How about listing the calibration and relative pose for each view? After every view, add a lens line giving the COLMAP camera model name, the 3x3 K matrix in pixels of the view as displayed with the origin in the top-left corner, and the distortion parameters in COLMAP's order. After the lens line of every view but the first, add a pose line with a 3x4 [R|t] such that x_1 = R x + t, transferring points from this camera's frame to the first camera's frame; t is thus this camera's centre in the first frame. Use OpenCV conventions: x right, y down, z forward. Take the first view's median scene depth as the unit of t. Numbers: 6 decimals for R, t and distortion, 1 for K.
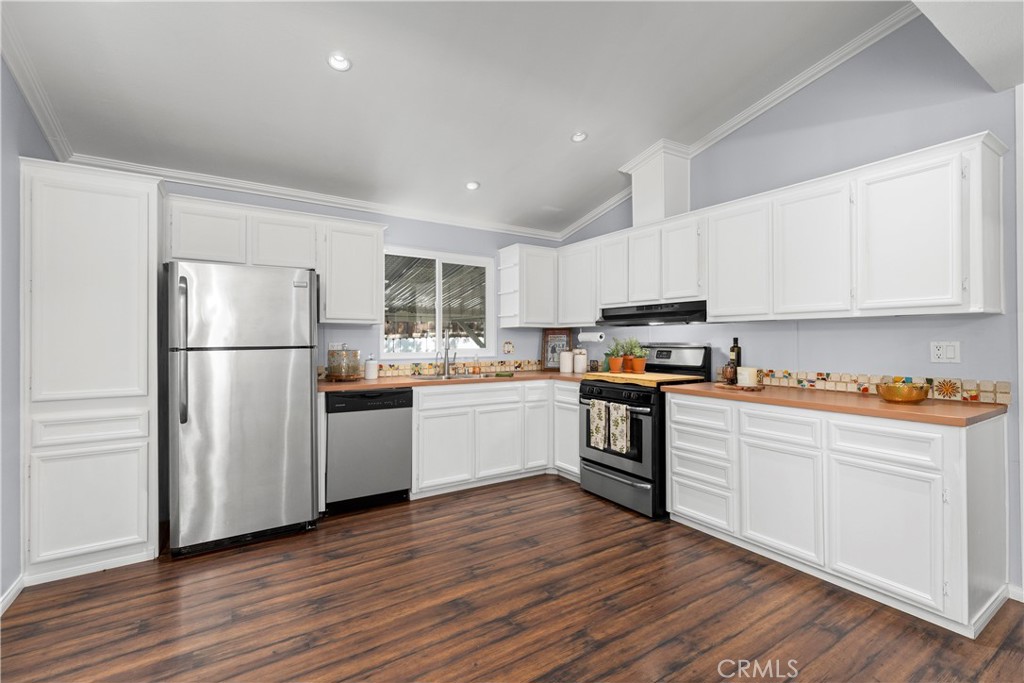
lens RADIAL K [[457.2, 0, 517.3], [0, 457.2, 339.5], [0, 0, 1]] dist [0.004331, 0.000052]
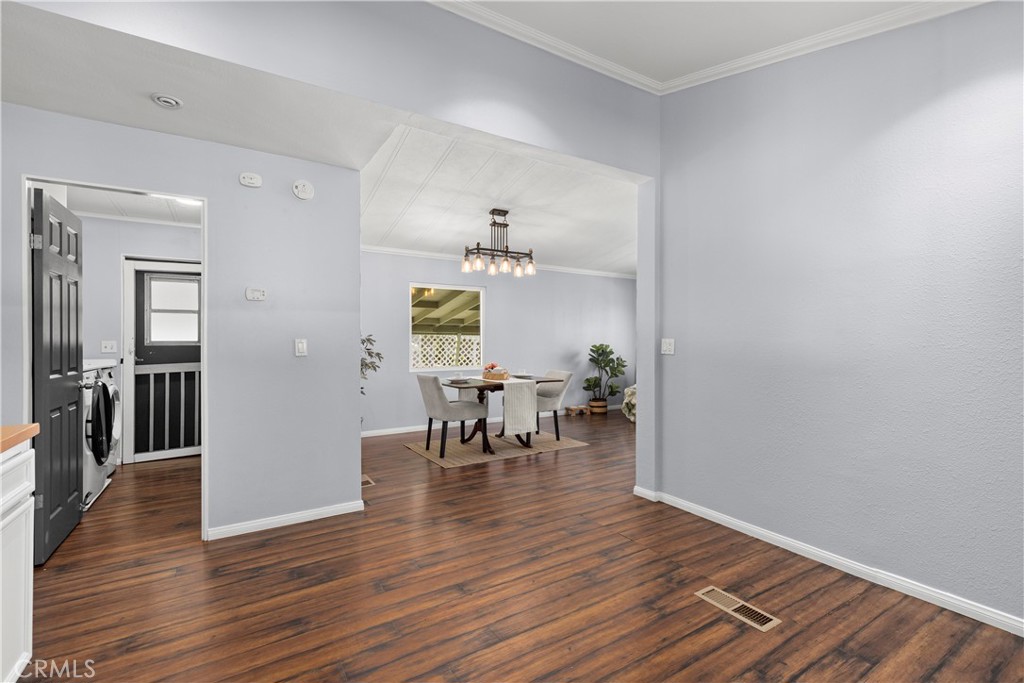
lens RADIAL K [[454.2, 0, 512.0], [0, 454.2, 341.5], [0, 0, 1]] dist [0.001957, -0.000052]
pose [[-0.999691, 0.001110, 0.024831, 0.008368], [0.001310, 0.999967, 0.008069, 0.002036], [-0.024822, 0.008099, -0.999659, 1.236582]]
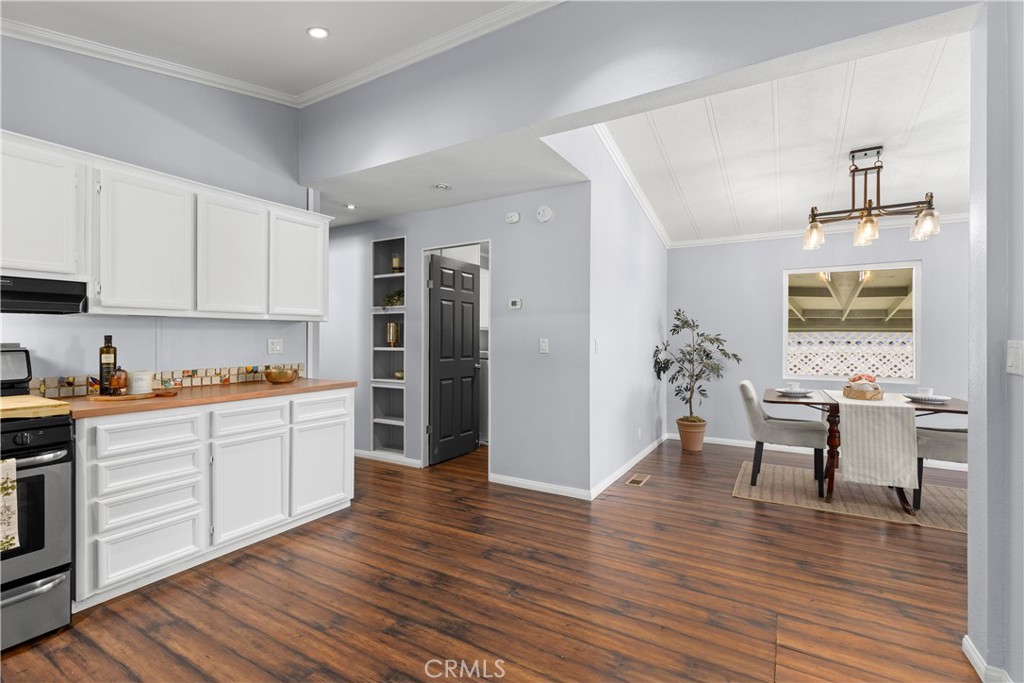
lens RADIAL K [[451.5, 0, 523.3], [0, 451.5, 337.6], [0, 0, 1]] dist [0.004630, 0.000010]
pose [[-0.447962, 0.001187, 0.894052, -0.588950], [0.002118, 0.999998, -0.000266, 0.001457], [-0.894050, 0.001775, -0.447963, 0.796252]]
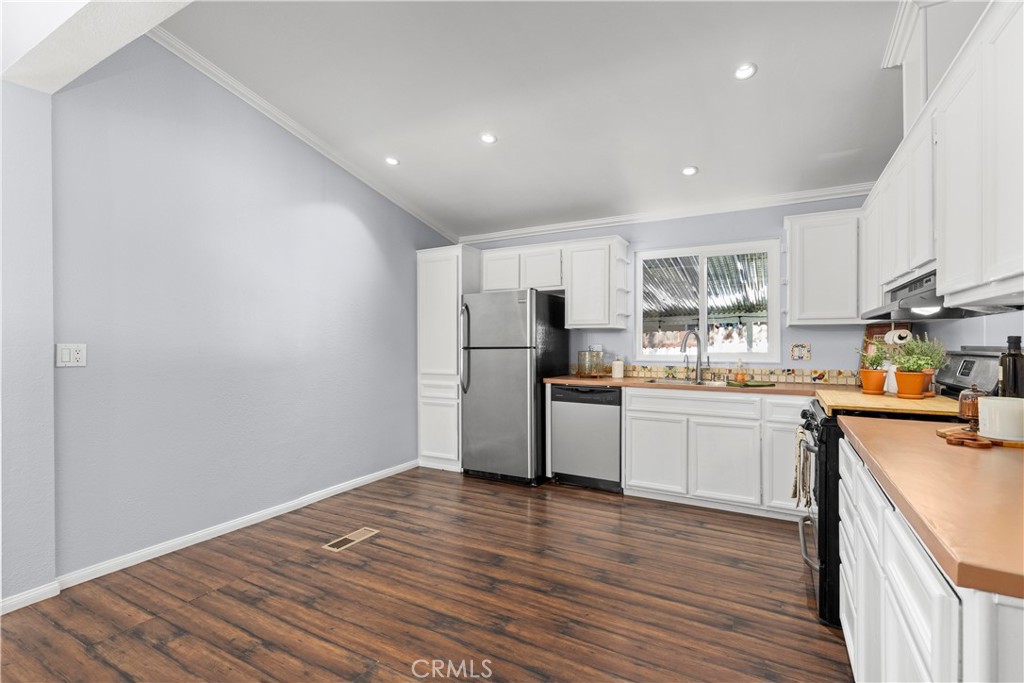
lens RADIAL K [[467.9, 0, 521.6], [0, 467.9, 345.7], [0, 0, 1]] dist [0.000533, -0.000123]
pose [[0.468754, 0.004811, -0.883315, 0.746317], [0.000220, 0.999985, 0.005563, 0.003761], [0.883328, -0.002802, 0.468746, 0.354660]]
